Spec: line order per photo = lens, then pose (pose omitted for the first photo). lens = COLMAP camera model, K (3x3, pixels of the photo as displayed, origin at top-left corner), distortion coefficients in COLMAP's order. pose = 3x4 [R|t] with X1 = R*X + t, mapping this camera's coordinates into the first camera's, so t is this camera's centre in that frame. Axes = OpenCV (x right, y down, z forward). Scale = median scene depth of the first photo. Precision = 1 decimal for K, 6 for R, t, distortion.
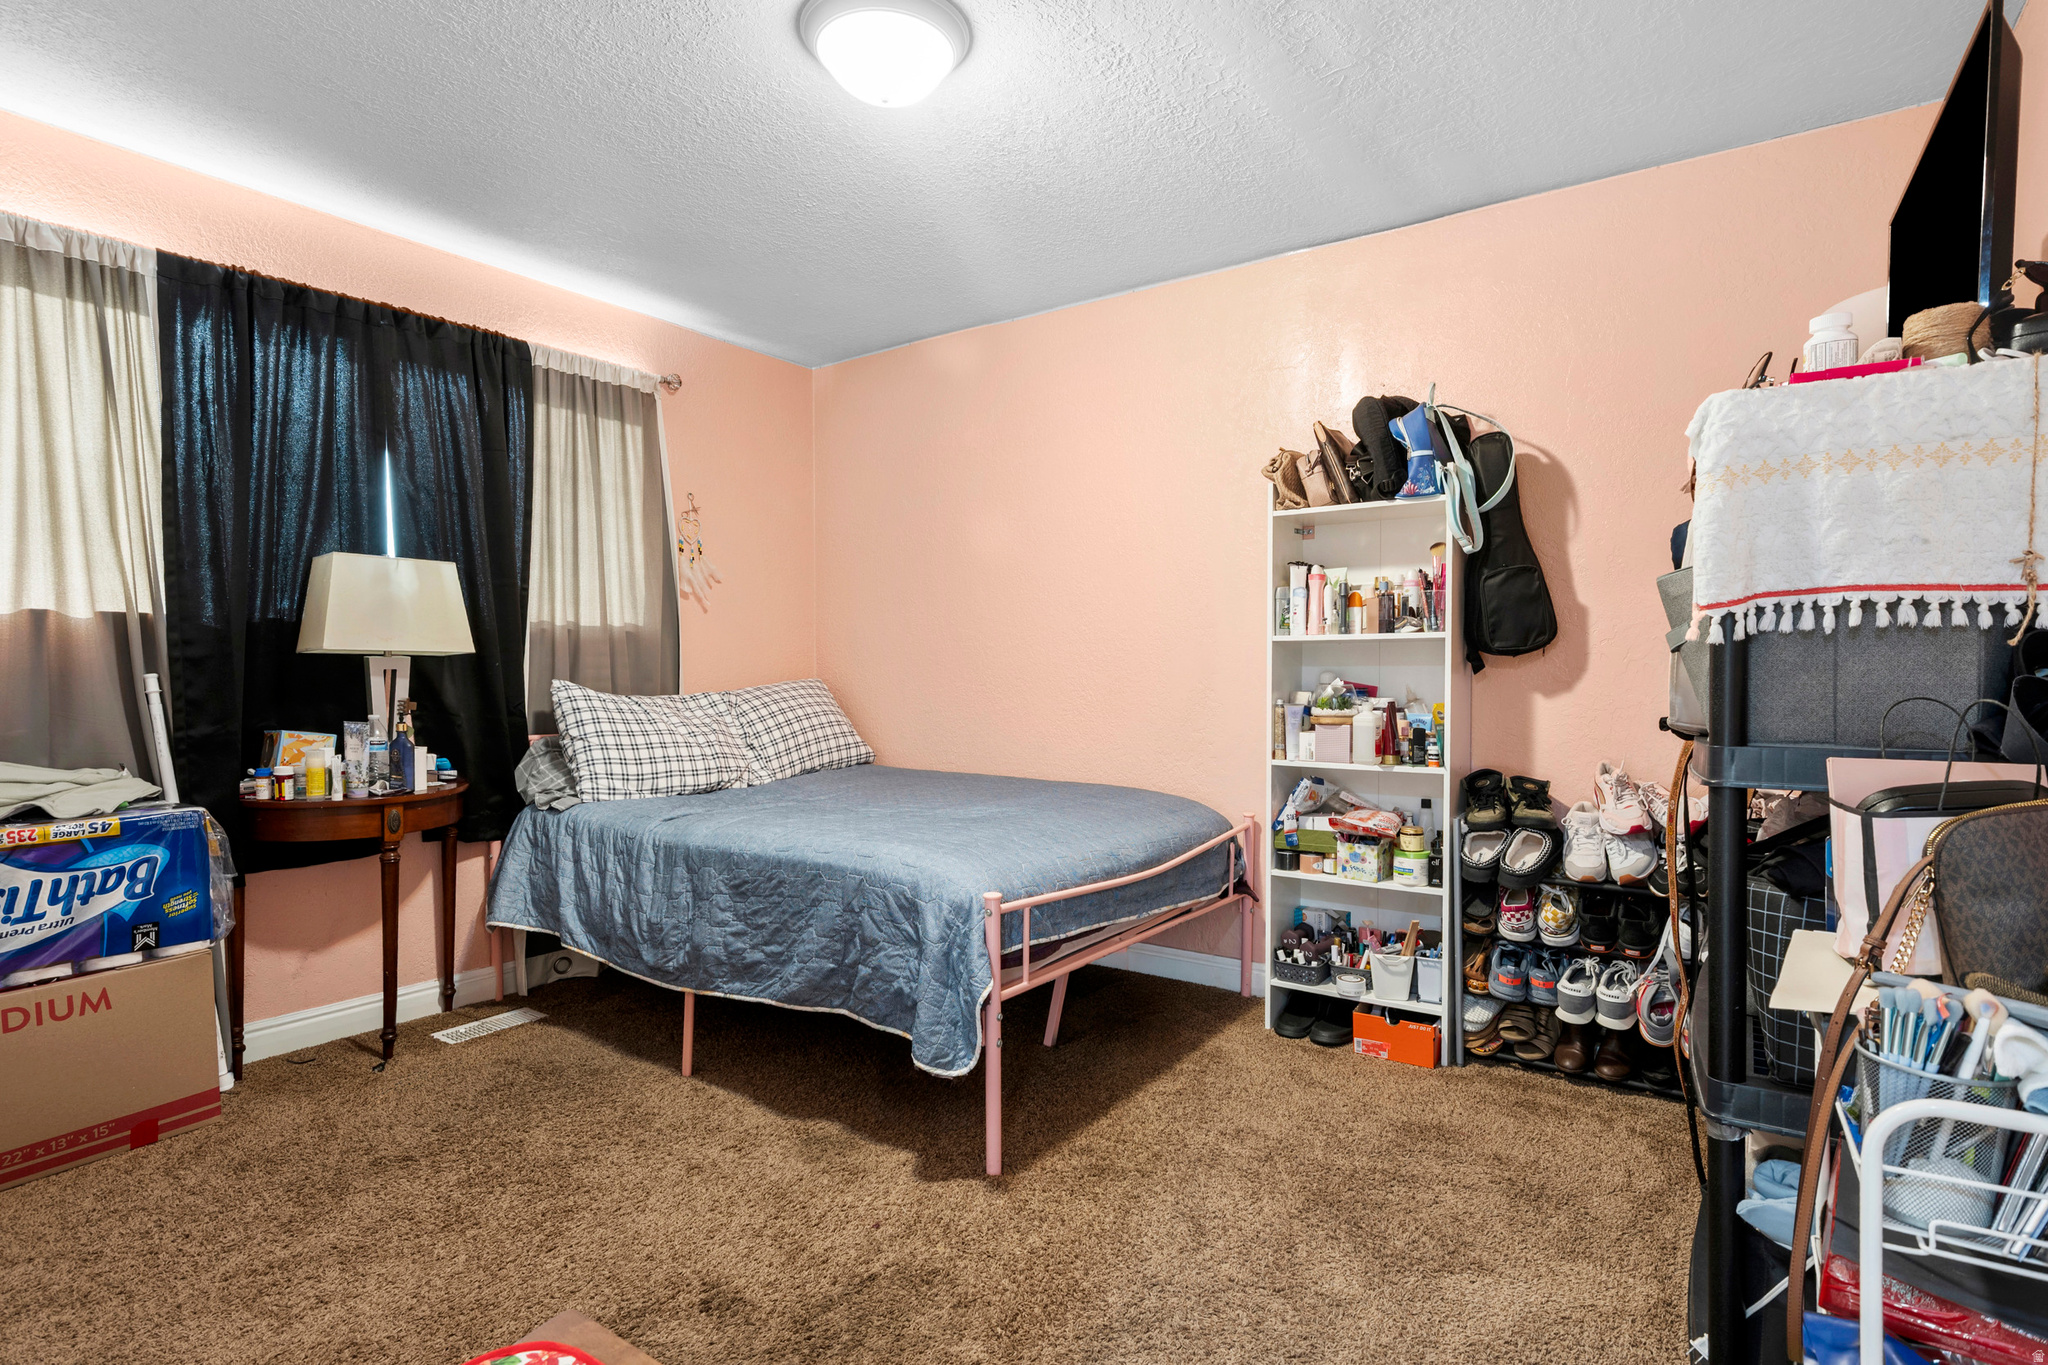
lens RADIAL K [[944.6, 0, 1018.9], [0, 944.6, 674.1], [0, 0, 1]] dist [0.004981, -0.001149]
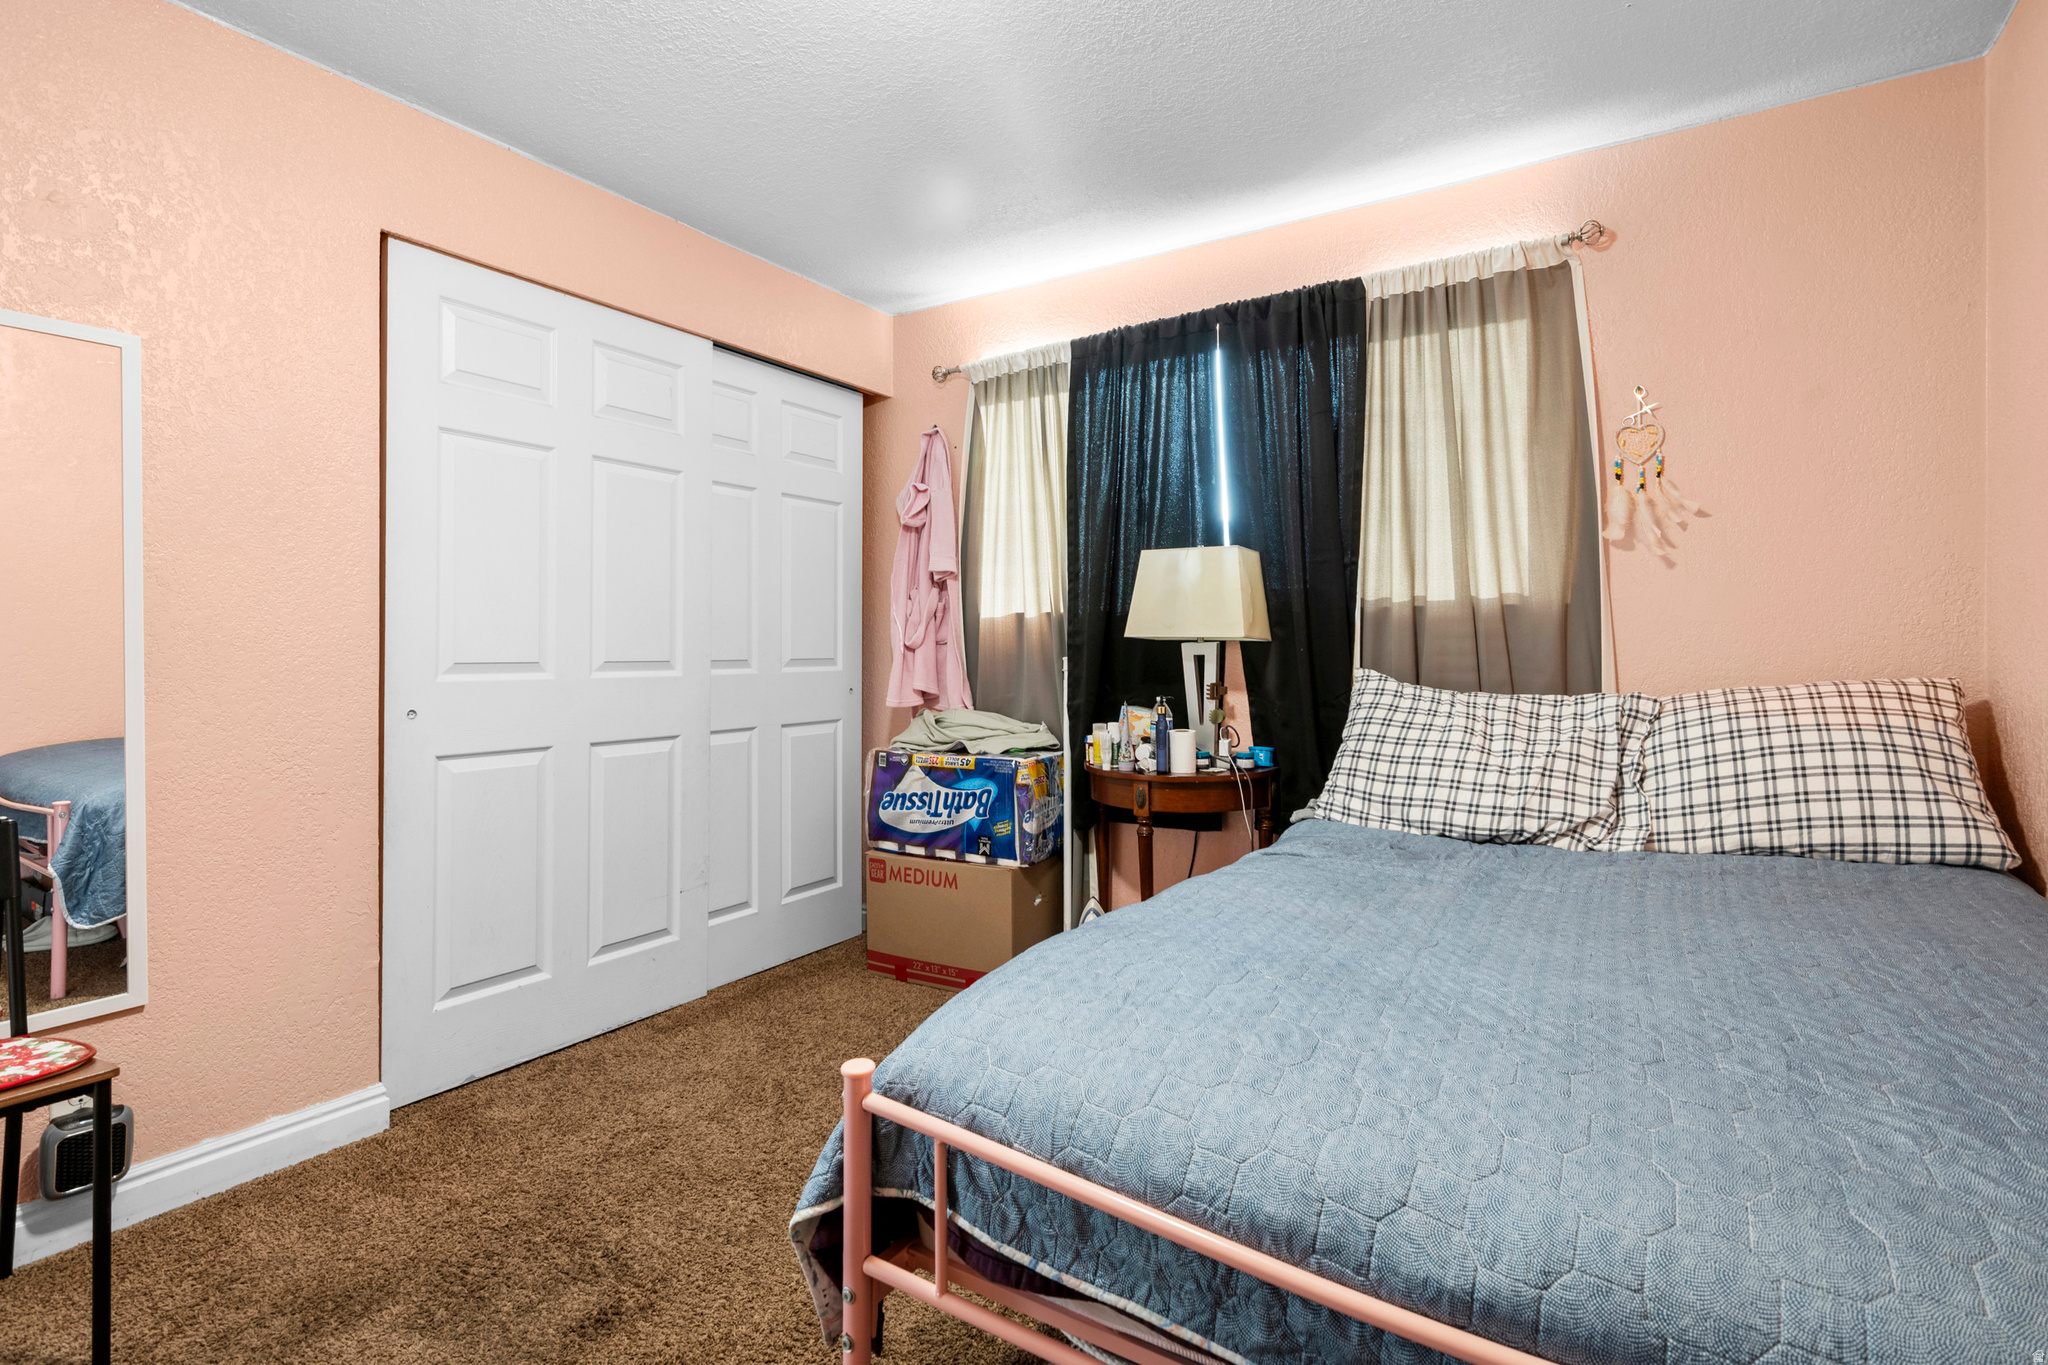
lens RADIAL K [[944.6, 0, 974.6], [0, 944.6, 631.7], [0, 0, 1]] dist [0.004981, -0.001149]
pose [[0.076401, -0.015970, -0.996949, 0.344805], [-0.007256, 0.999836, -0.016573, -0.010700], [0.997051, 0.008500, 0.076273, 0.647282]]
